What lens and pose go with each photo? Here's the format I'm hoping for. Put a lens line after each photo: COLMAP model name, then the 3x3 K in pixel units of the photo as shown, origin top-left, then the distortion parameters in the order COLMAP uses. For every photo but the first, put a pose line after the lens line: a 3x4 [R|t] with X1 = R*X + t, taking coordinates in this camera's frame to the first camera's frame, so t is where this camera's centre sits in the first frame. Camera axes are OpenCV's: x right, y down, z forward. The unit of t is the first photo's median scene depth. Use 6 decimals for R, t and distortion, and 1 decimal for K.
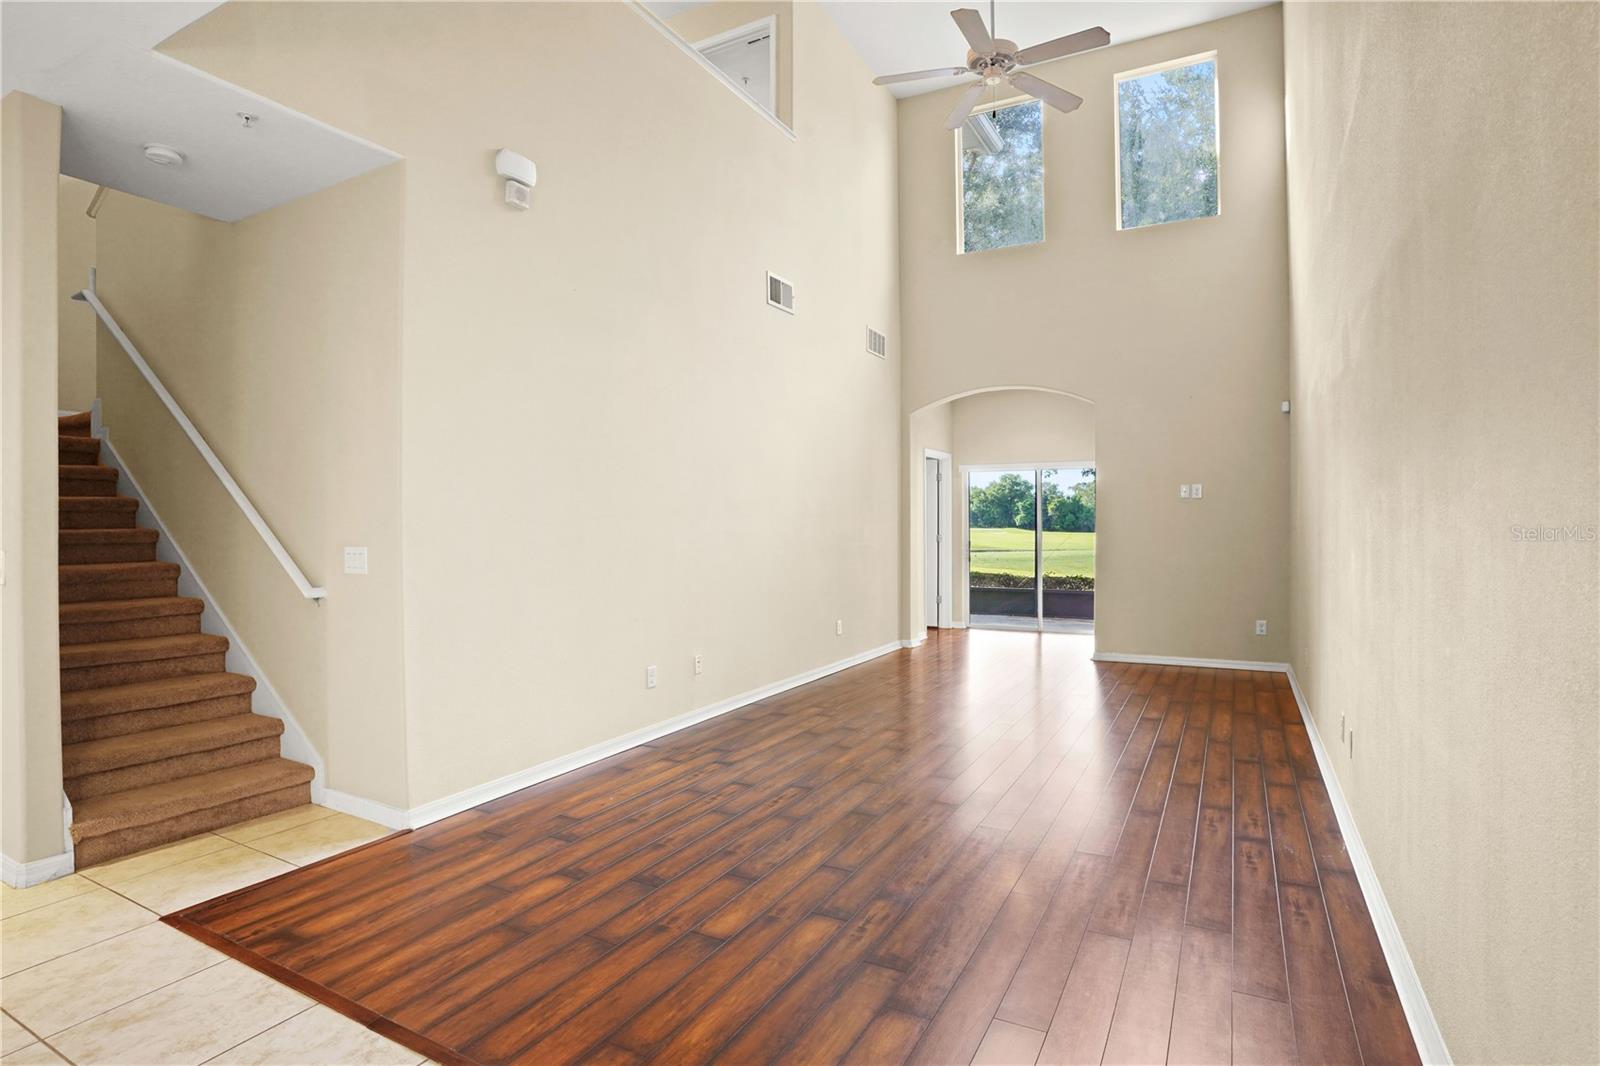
lens RADIAL K [[801.6, 0, 802.1], [0, 801.6, 525.7], [0, 0, 1]] dist [-0.071924, 0.025982]
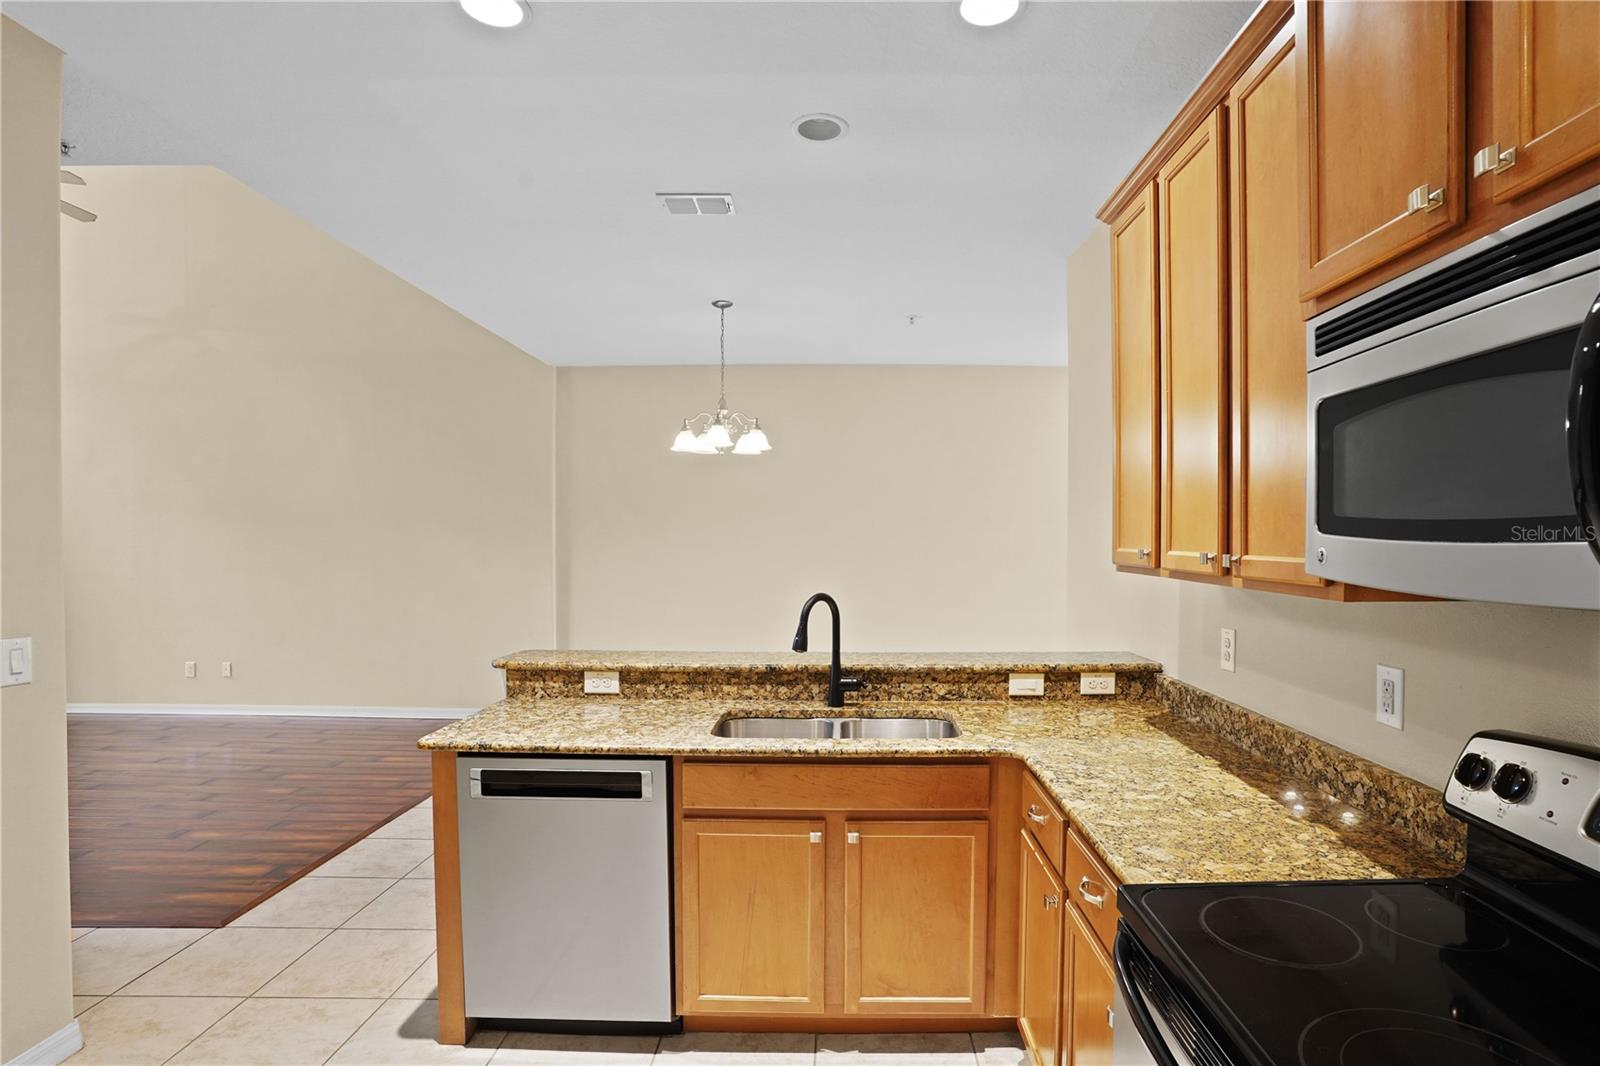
lens RADIAL K [[801.6, 0, 858.4], [0, 801.6, 558.5], [0, 0, 1]] dist [-0.071924, 0.025982]
pose [[-0.490218, -0.022255, 0.871316, -1.418315], [0.002014, 0.999642, 0.026666, -0.040974], [-0.871598, 0.014826, -0.489998, 0.447294]]
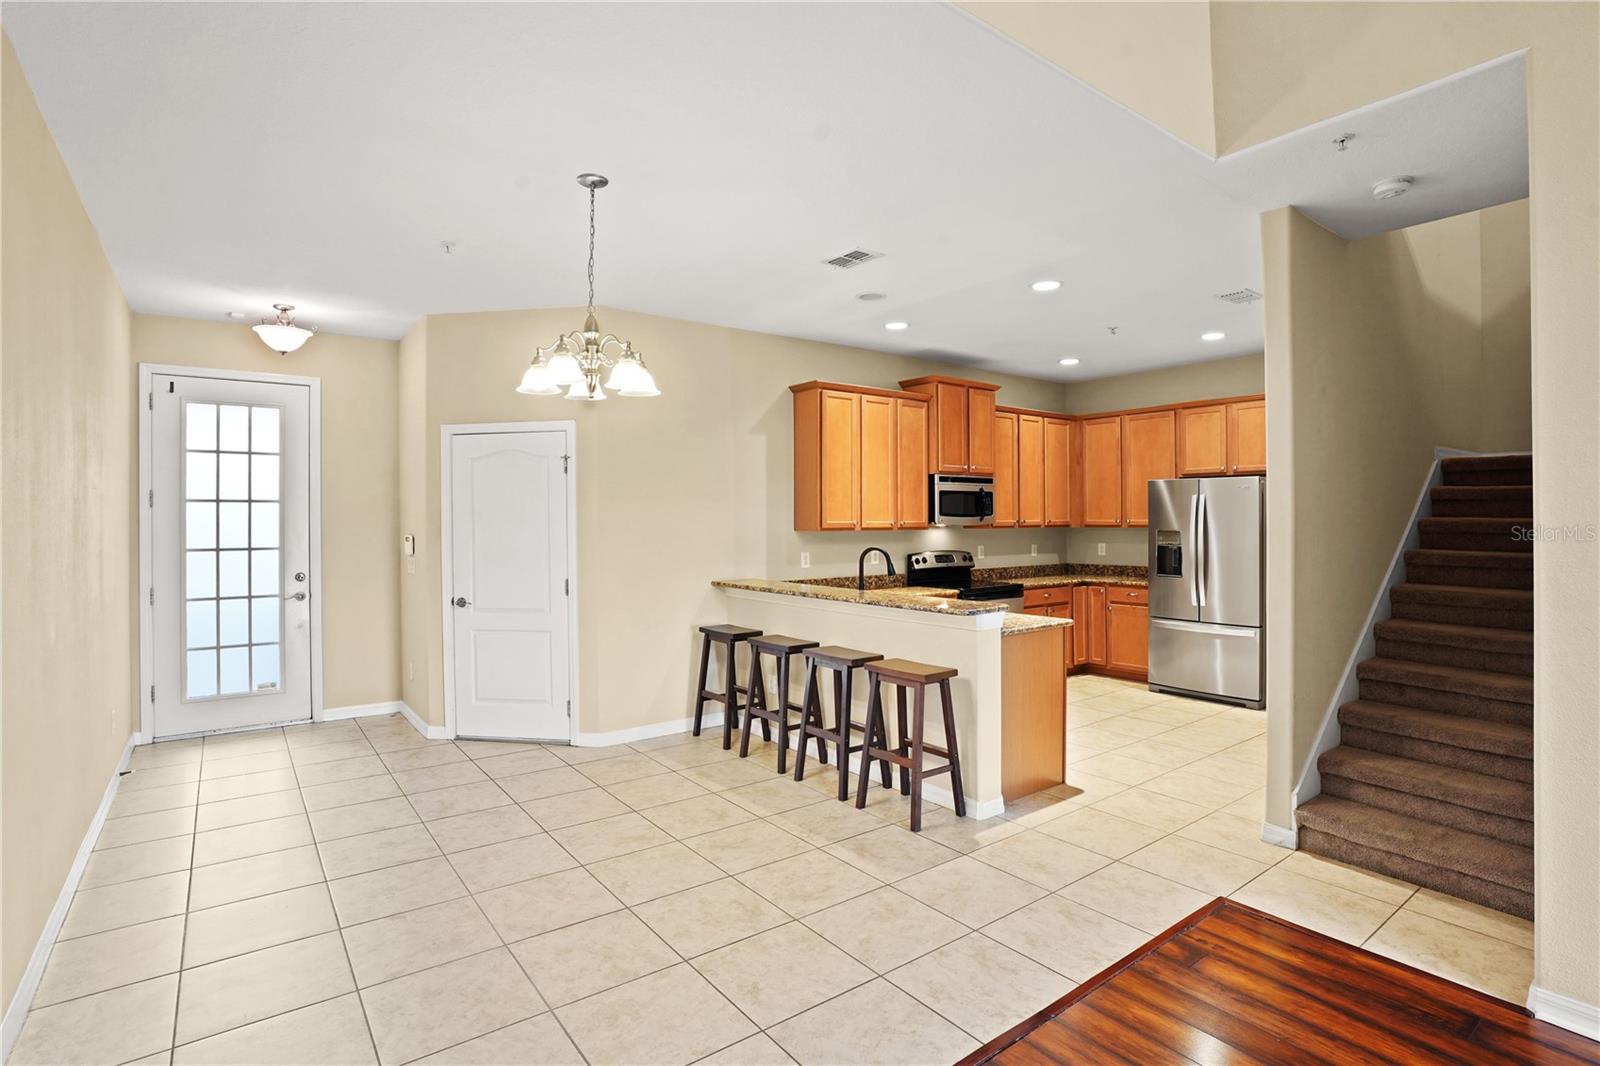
lens RADIAL K [[801.6, 0, 818.1], [0, 801.6, 518.6], [0, 0, 1]] dist [-0.071924, 0.025982]
pose [[-0.404332, 0.004664, -0.914600, 0.307545], [0.000458, 0.999988, 0.004897, -0.045029], [0.914612, 0.001561, -0.404329, 0.567730]]
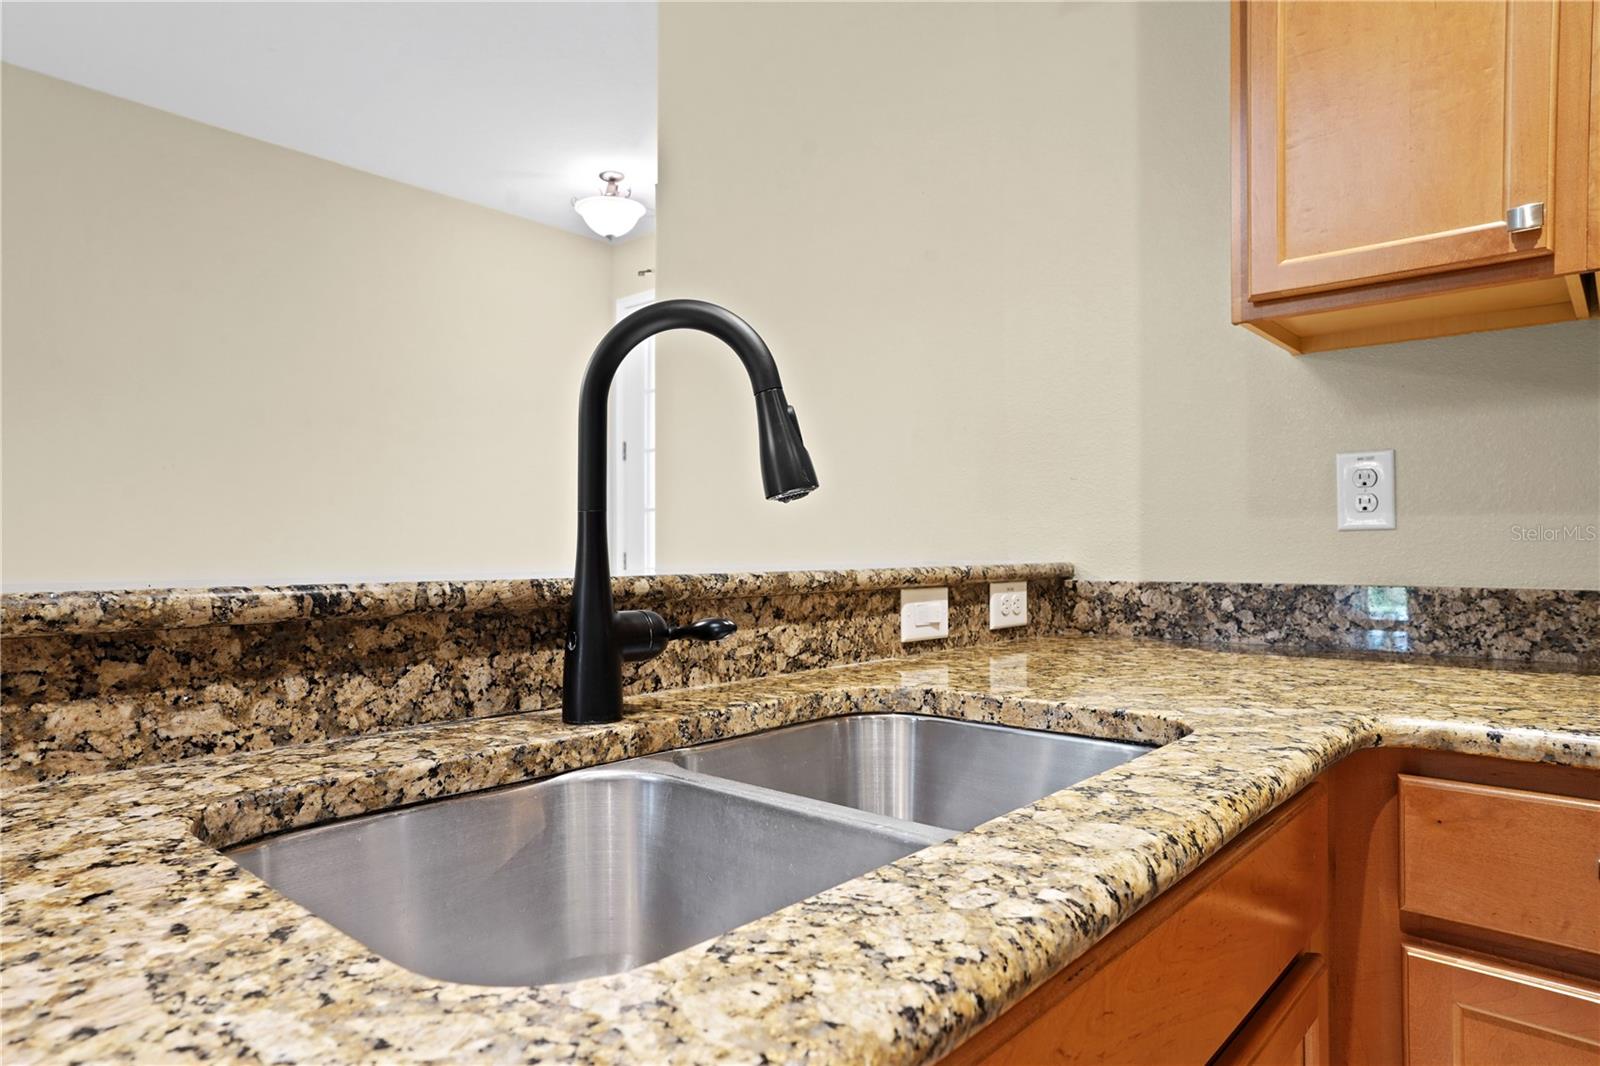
lens RADIAL K [[948.6, 0, 789.6], [0, 948.6, 541.1], [0, 0, 1]] dist [-0.008649, 0.002834]
pose [[-0.975597, 0.003658, 0.219538, -0.921148], [0.003361, 0.999993, -0.001723, 0.059397], [-0.219543, -0.000943, -0.975602, 0.341697]]
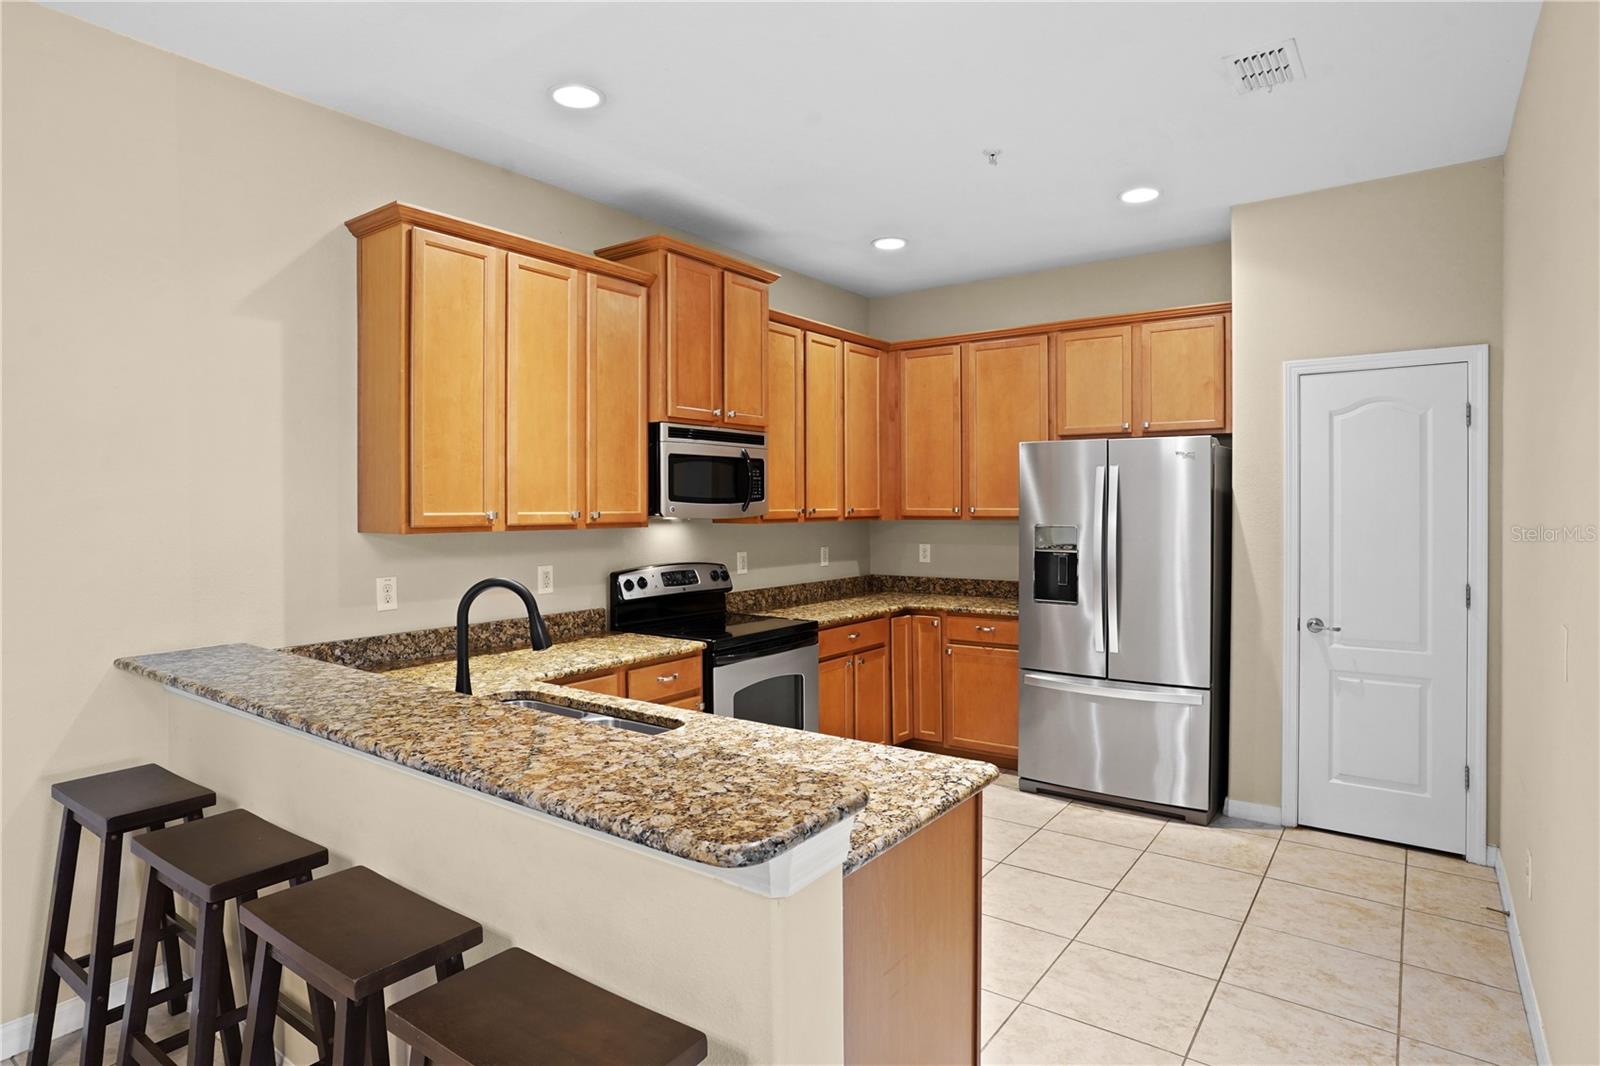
lens RADIAL K [[868.4, 0, 794.6], [0, 868.4, 511.3], [0, 0, 1]] dist [-0.048546, 0.000467]
pose [[-0.137775, 0.011602, -0.990396, -0.349800], [-0.001426, 0.999928, 0.011912, -0.042678], [0.990463, 0.003053, -0.137749, 0.404399]]
